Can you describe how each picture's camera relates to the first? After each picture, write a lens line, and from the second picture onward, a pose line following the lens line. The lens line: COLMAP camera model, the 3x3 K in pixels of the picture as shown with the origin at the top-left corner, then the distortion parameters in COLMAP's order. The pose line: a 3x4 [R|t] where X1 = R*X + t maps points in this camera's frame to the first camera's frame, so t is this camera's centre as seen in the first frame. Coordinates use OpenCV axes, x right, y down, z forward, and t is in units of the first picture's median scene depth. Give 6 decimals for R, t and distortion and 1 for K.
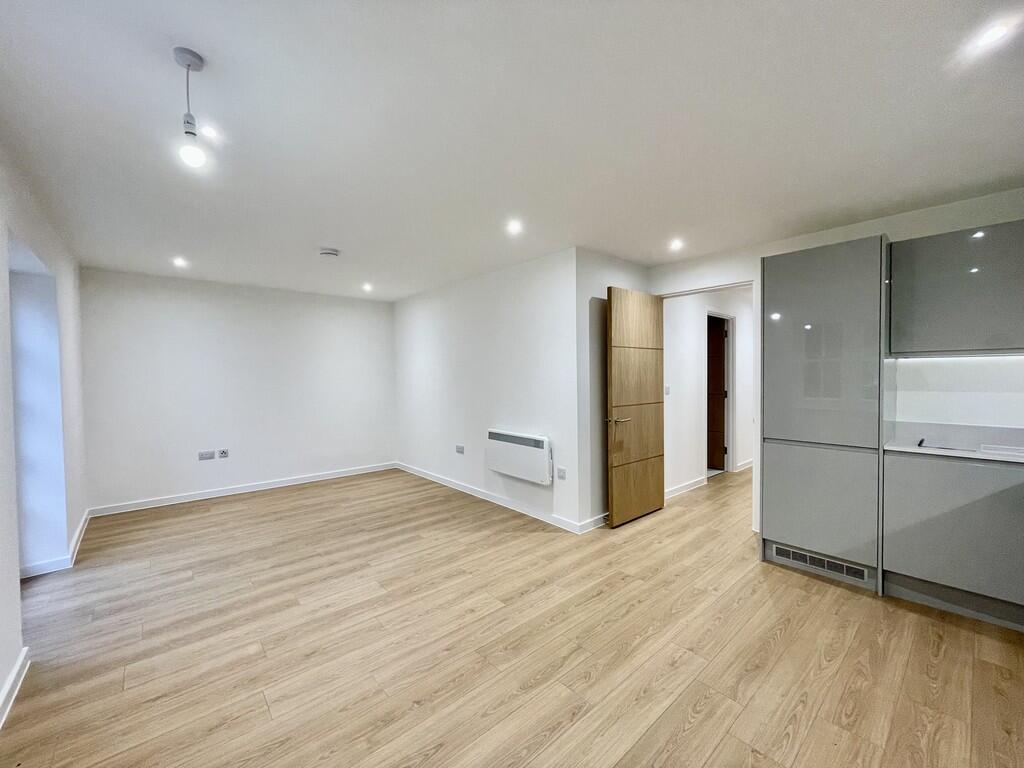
lens RADIAL K [[415.1, 0, 503.6], [0, 415.1, 383.0], [0, 0, 1]] dist [0.002082, 0.000635]
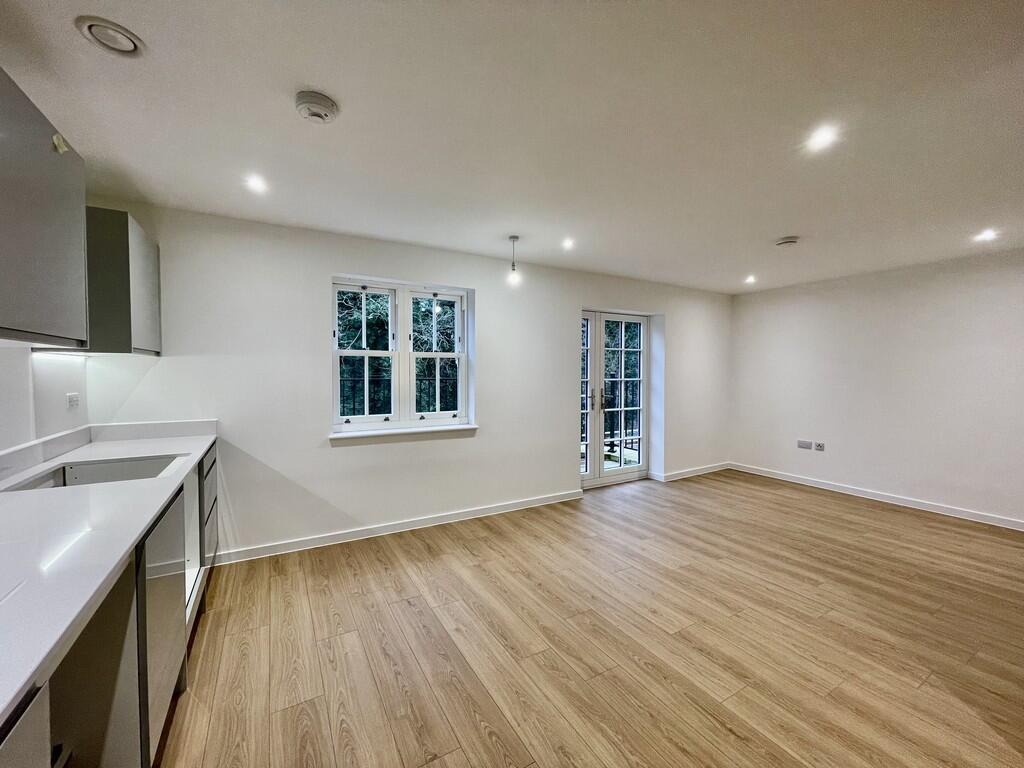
lens RADIAL K [[415.1, 0, 503.6], [0, 415.1, 383.0], [0, 0, 1]] dist [0.002082, 0.000635]
pose [[-0.193791, 0.034648, -0.980431, 0.678055], [-0.020133, 0.999025, 0.039285, -0.017981], [0.980836, 0.027352, -0.192905, 0.596855]]
